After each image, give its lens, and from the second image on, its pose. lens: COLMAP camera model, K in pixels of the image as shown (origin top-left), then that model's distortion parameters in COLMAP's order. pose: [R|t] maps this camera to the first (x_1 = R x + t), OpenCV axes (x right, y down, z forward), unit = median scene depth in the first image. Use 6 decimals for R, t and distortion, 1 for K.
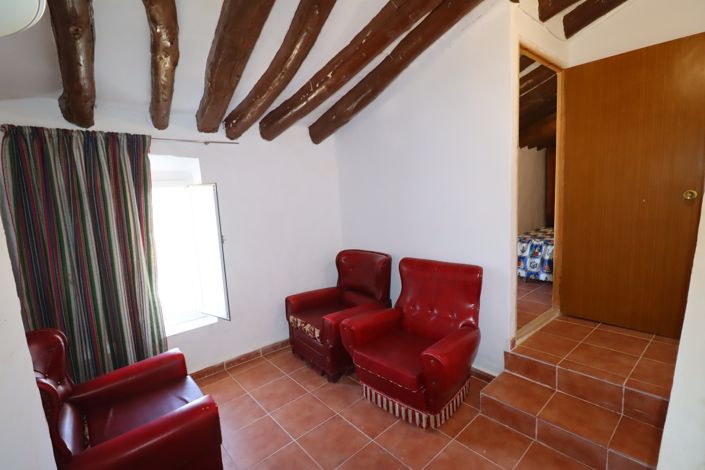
lens RADIAL K [[328.2, 0, 357.0], [0, 328.2, 230.0], [0, 0, 1]] dist [0.001555, -0.013399]
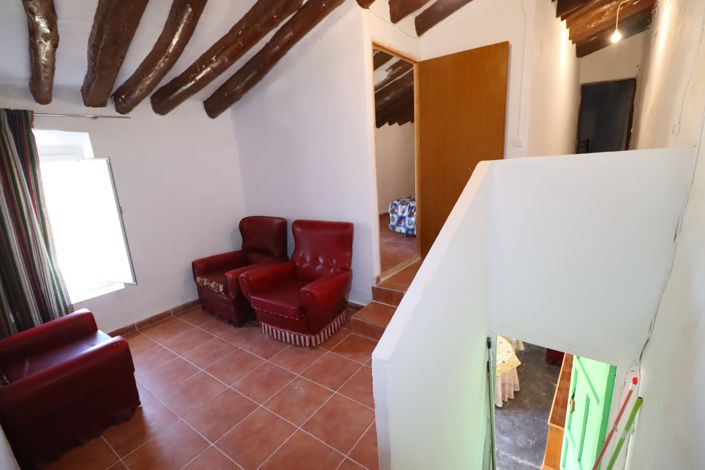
lens RADIAL K [[327.8, 0, 355.9], [0, 327.8, 231.7], [0, 0, 1]] dist [0.001648, -0.013051]
pose [[0.974954, -0.053332, 0.215918, 0.111638], [0.032809, 0.994690, 0.097545, 0.020844], [-0.219974, -0.088018, 0.971527, -0.229121]]
